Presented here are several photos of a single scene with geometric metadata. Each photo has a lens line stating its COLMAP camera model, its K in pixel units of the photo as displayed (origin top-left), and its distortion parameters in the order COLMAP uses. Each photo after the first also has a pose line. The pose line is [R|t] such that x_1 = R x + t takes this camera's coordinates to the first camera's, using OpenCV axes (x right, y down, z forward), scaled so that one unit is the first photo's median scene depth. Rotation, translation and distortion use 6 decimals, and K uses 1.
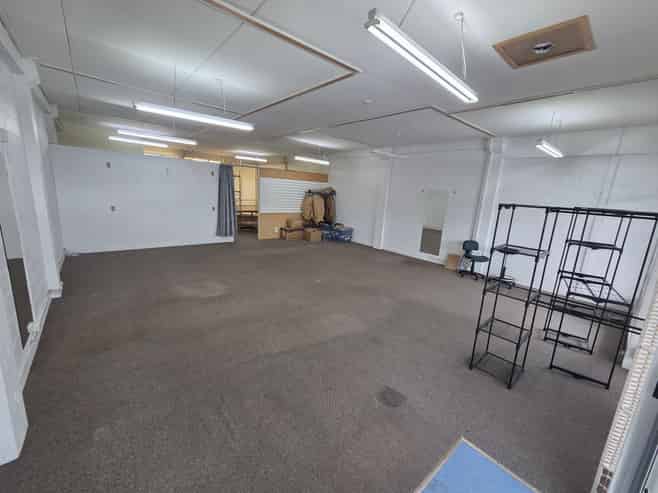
lens RADIAL K [[268.8, 0, 326.2], [0, 268.8, 246.5], [0, 0, 1]] dist [0.004927, 0.000080]
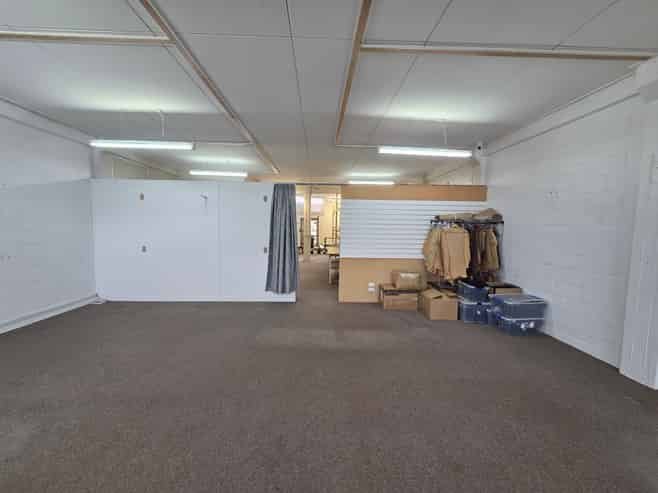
lens RADIAL K [[268.8, 0, 329.7], [0, 268.8, 242.8], [0, 0, 1]] dist [0.004927, 0.000080]
pose [[0.778431, -0.013072, -0.627594, 0.103443], [-0.096160, 0.985500, -0.139799, -0.066679], [0.620321, 0.169173, 0.765886, 0.487350]]
